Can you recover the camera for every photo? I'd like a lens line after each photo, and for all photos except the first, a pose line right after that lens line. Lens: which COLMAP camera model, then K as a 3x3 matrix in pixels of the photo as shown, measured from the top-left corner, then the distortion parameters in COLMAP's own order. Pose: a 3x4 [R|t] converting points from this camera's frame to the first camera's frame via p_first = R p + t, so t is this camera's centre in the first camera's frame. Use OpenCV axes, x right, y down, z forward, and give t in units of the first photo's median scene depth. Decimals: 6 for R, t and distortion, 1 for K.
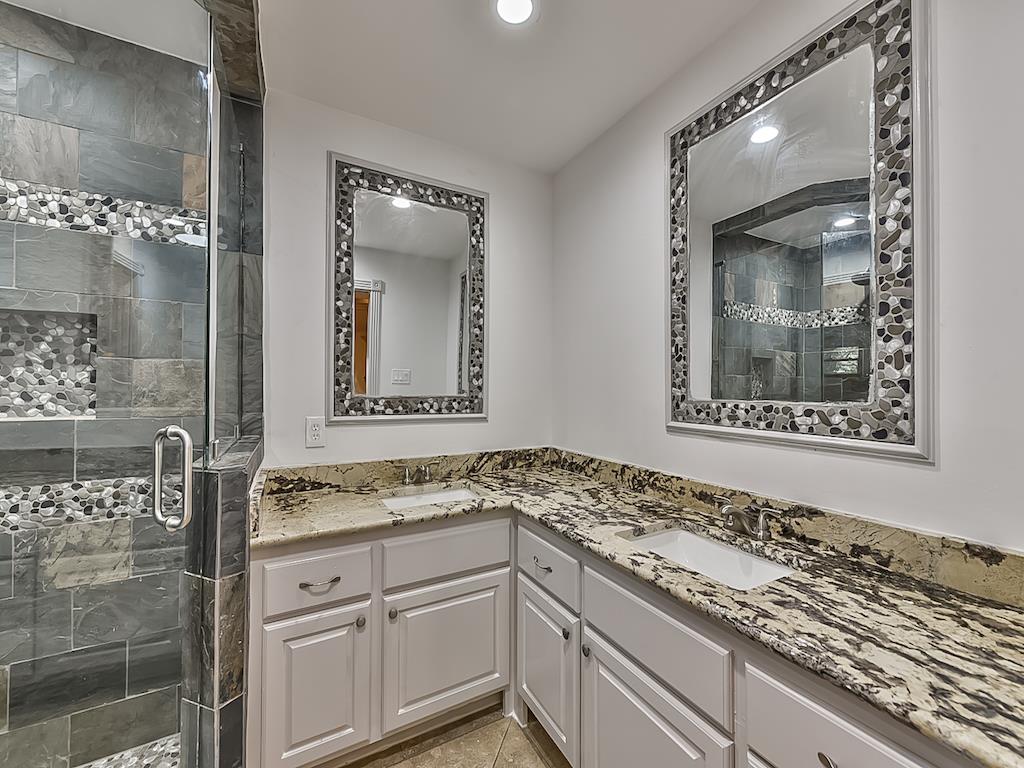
lens RADIAL K [[412.2, 0, 516.7], [0, 412.2, 385.4], [0, 0, 1]] dist [0.003286, 0.000217]
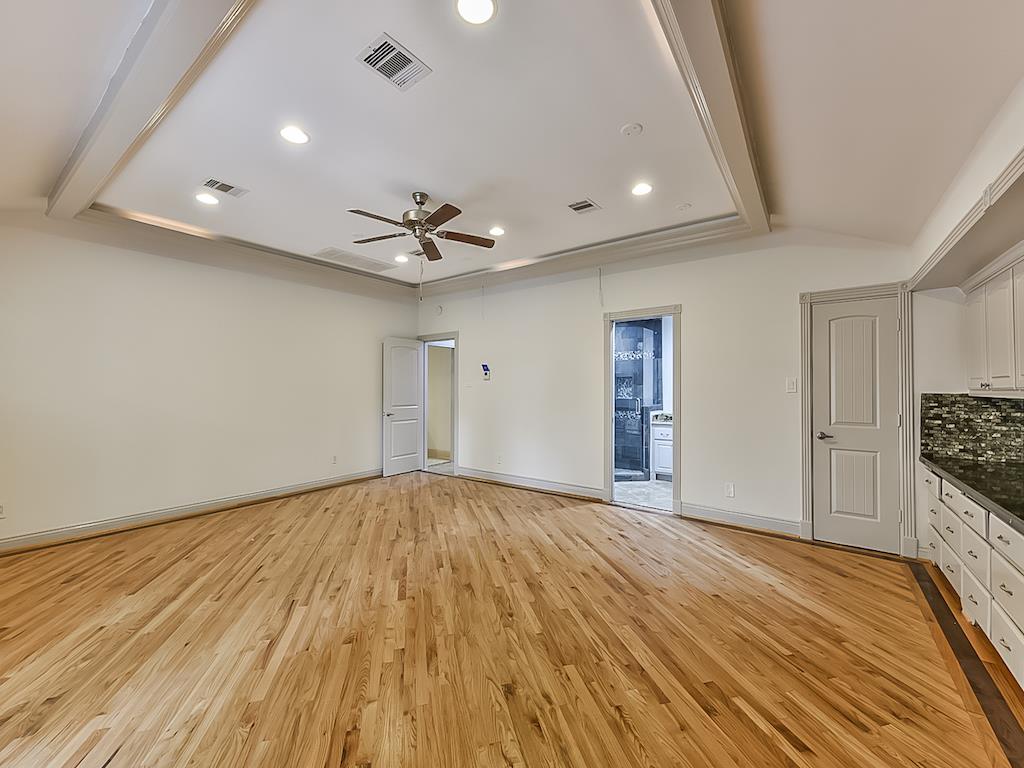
lens RADIAL K [[412.2, 0, 514.4], [0, 412.2, 385.5], [0, 0, 1]] dist [0.003286, 0.000217]
pose [[0.419783, -0.010450, -0.907565, 2.786154], [0.010618, 0.999922, -0.006602, -0.051795], [0.907563, -0.006866, 0.419861, -2.278456]]
